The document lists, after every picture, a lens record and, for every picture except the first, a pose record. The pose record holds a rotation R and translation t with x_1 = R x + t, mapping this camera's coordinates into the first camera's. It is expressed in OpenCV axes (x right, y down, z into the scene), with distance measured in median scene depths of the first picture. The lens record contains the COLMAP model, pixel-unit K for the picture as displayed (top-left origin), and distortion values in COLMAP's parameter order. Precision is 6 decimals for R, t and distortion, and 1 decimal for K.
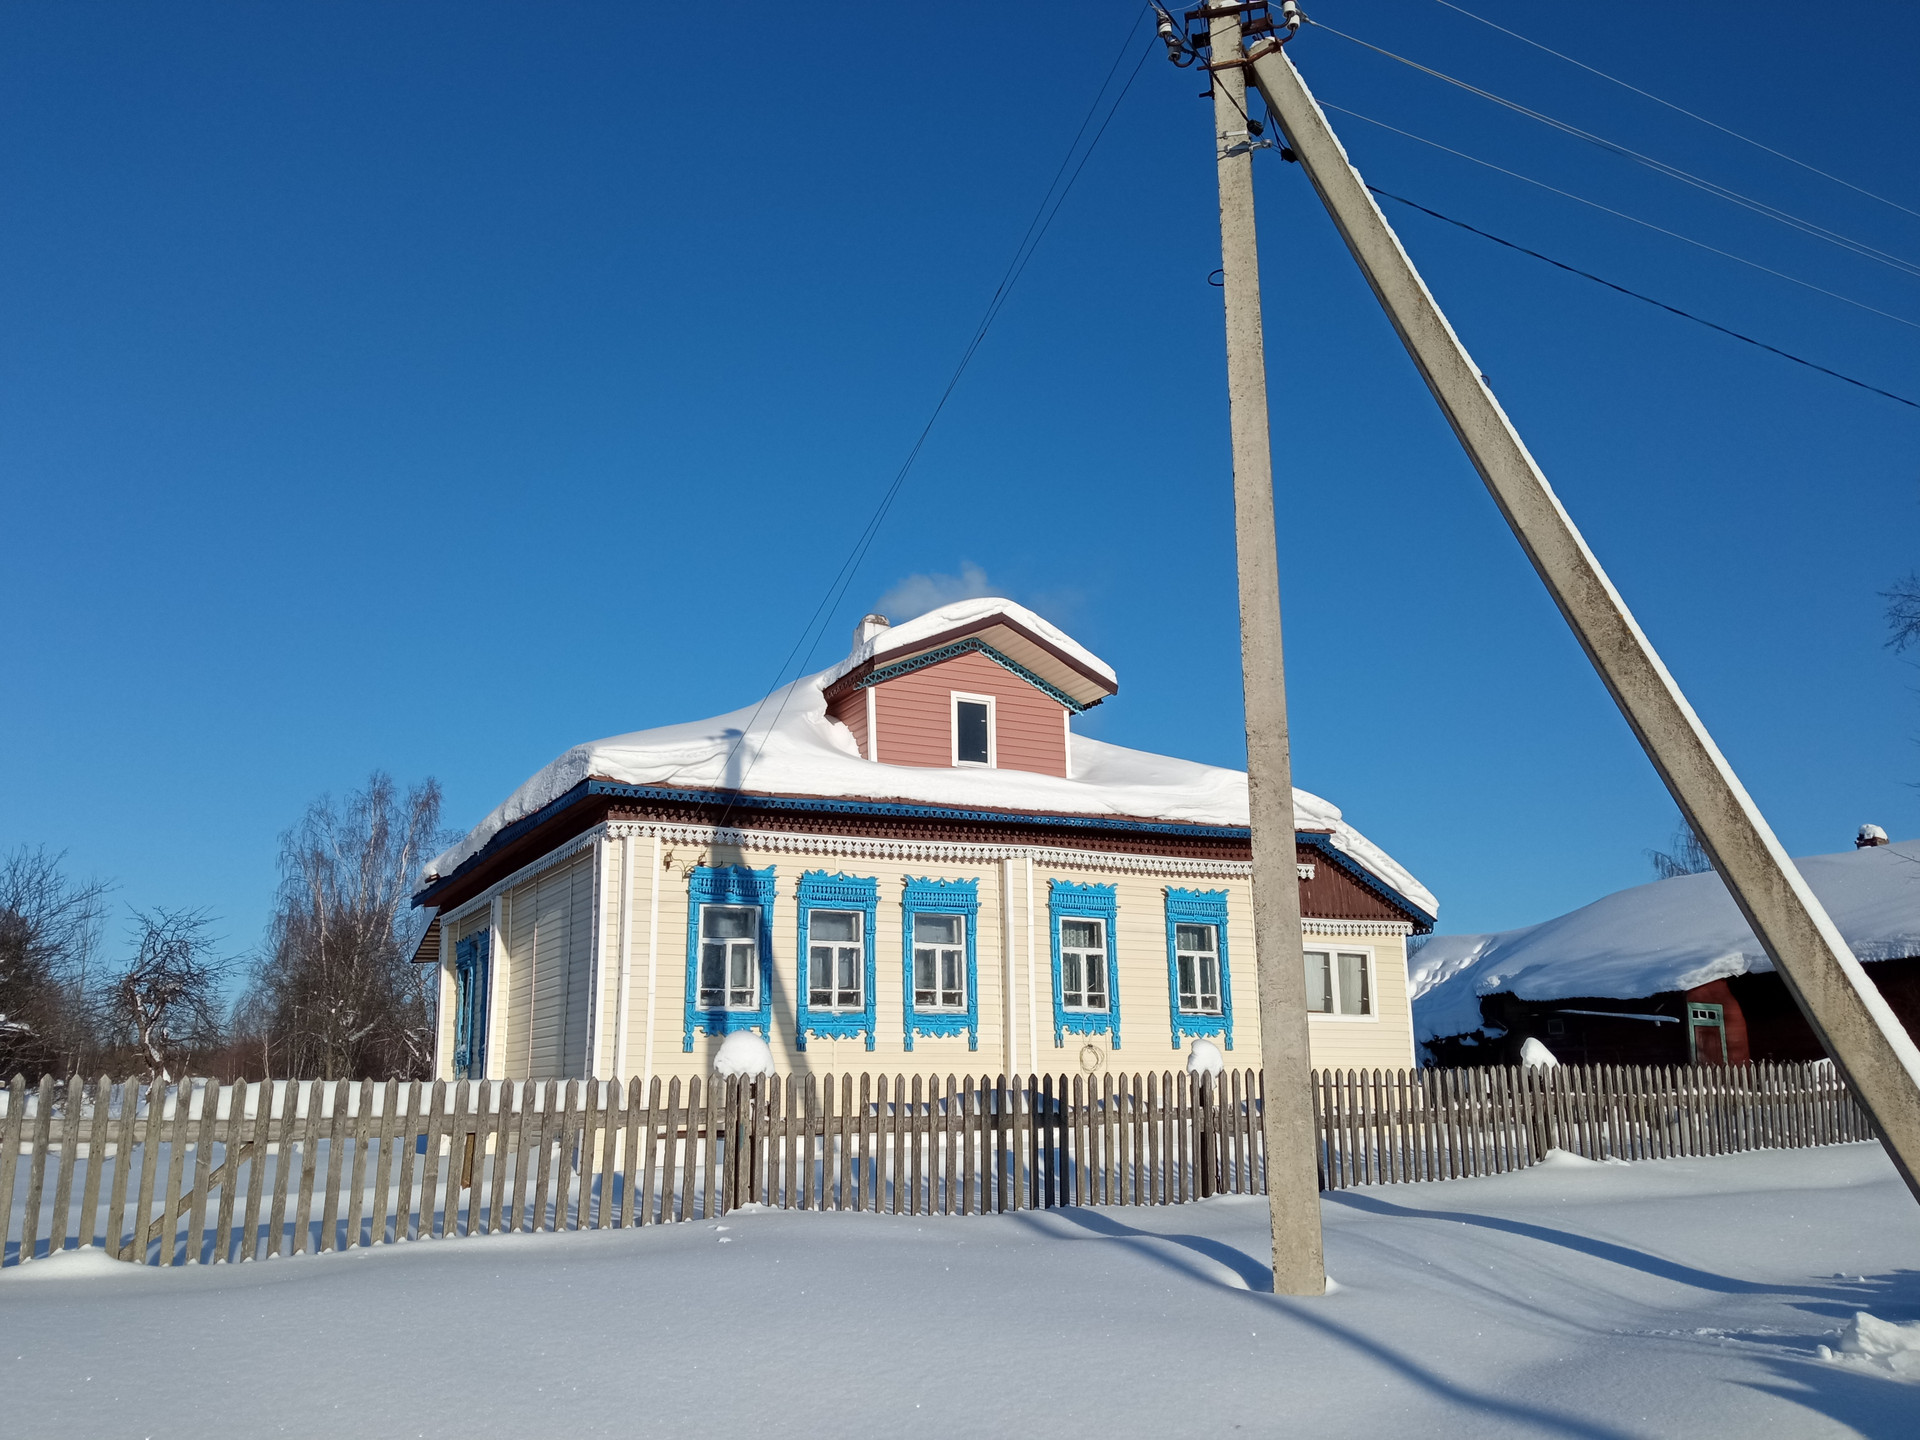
lens RADIAL K [[1569.3, 0, 945.2], [0, 1569.3, 718.3], [0, 0, 1]] dist [0.093952, -0.169582]
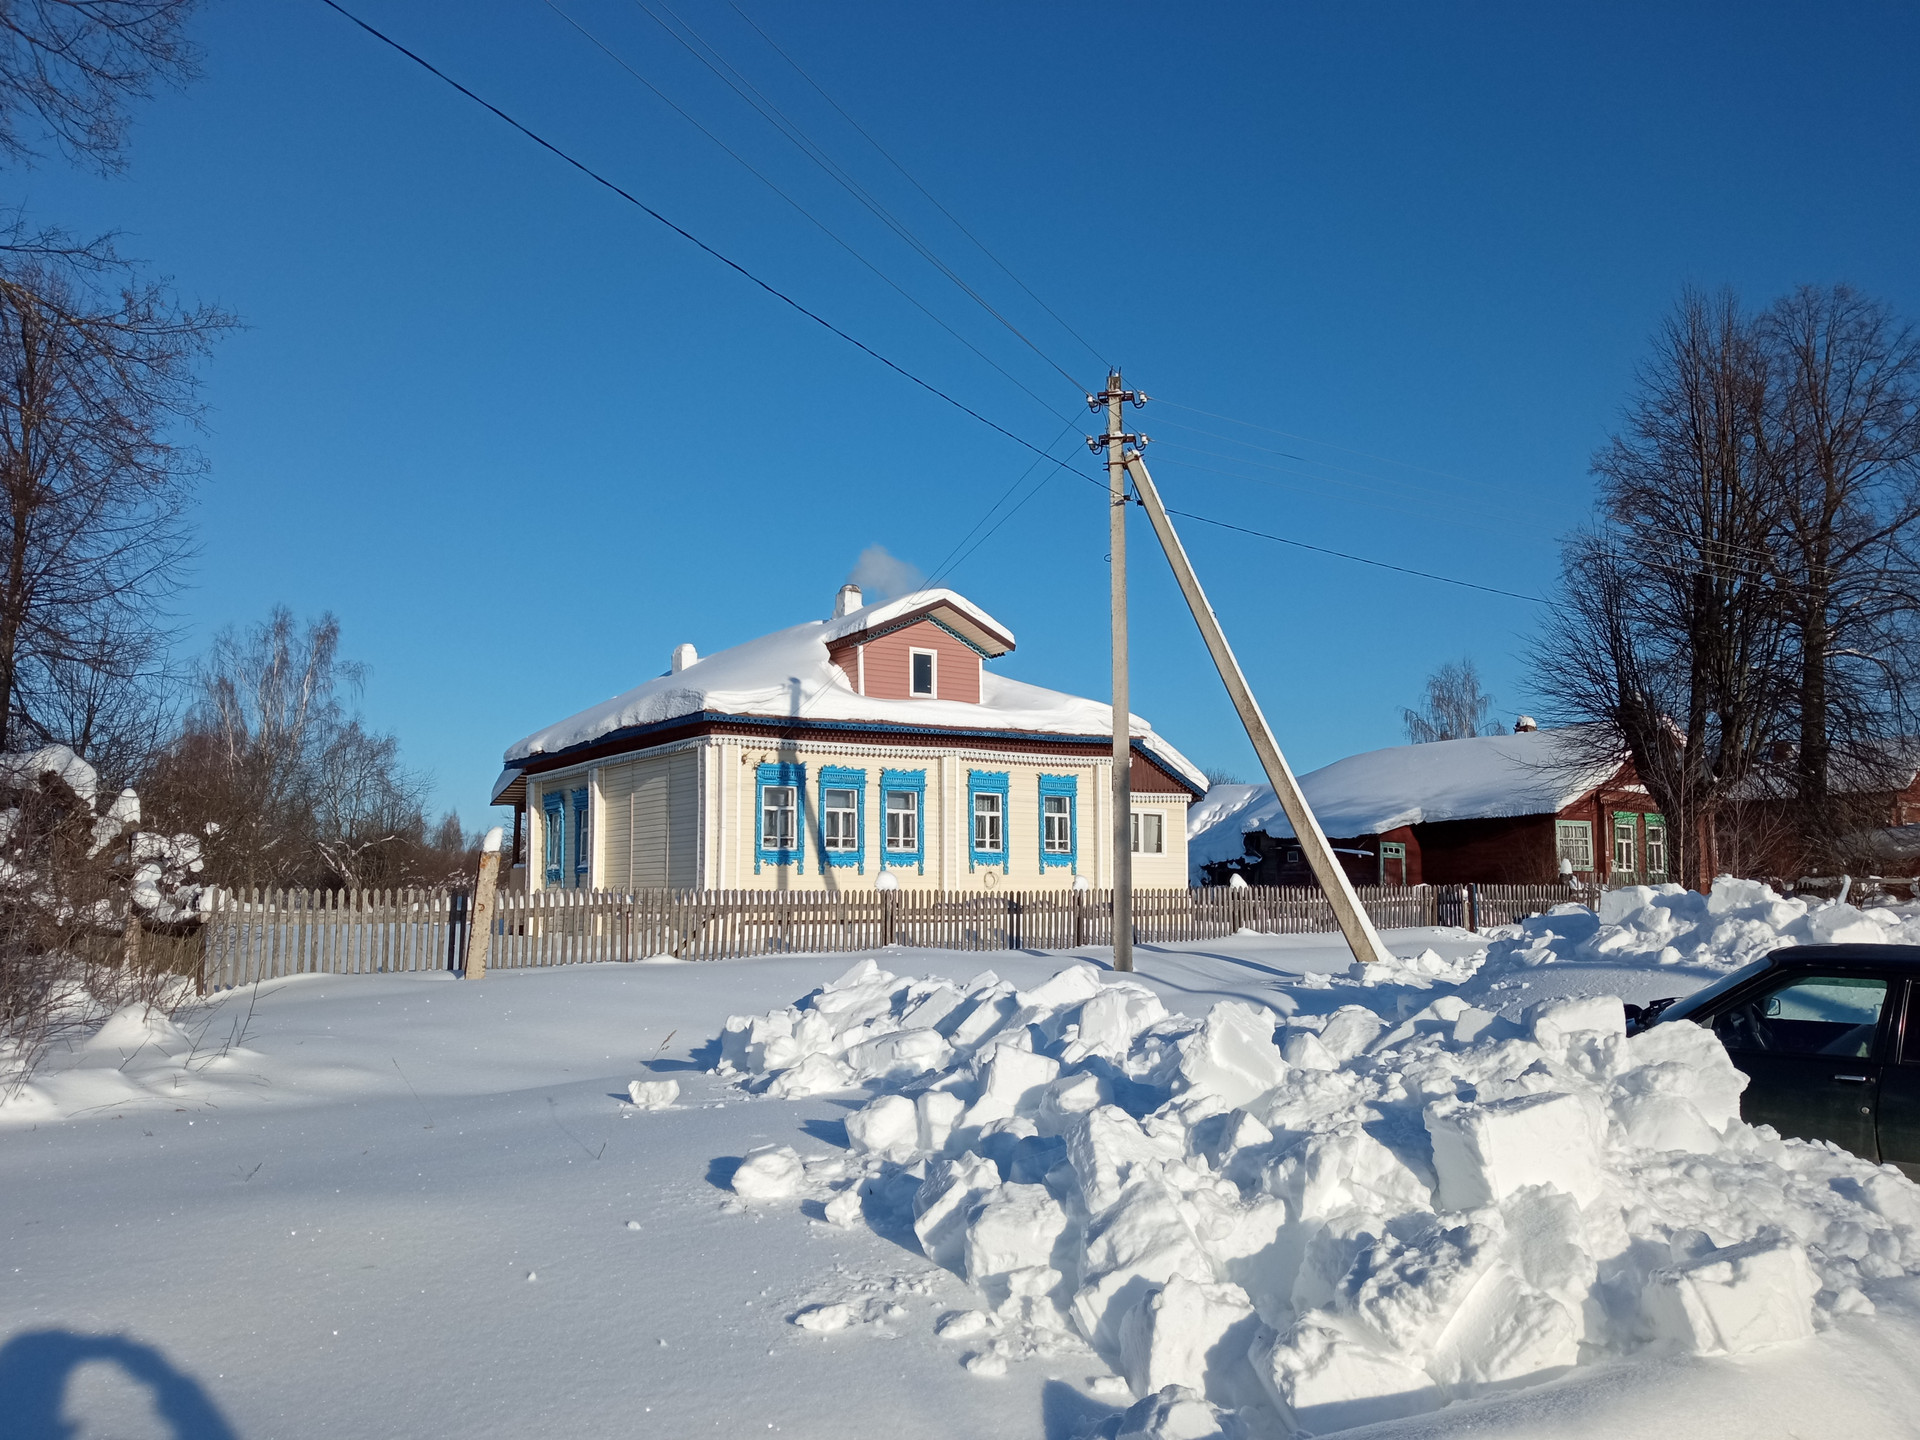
lens RADIAL K [[1569.3, 0, 968.6], [0, 1569.3, 729.2], [0, 0, 1]] dist [0.093952, -0.169582]
pose [[0.991375, 0.022050, 0.129189, -0.139274], [-0.037643, 0.992117, 0.119525, -0.126347], [-0.125535, -0.123357, 0.984390, -0.550418]]
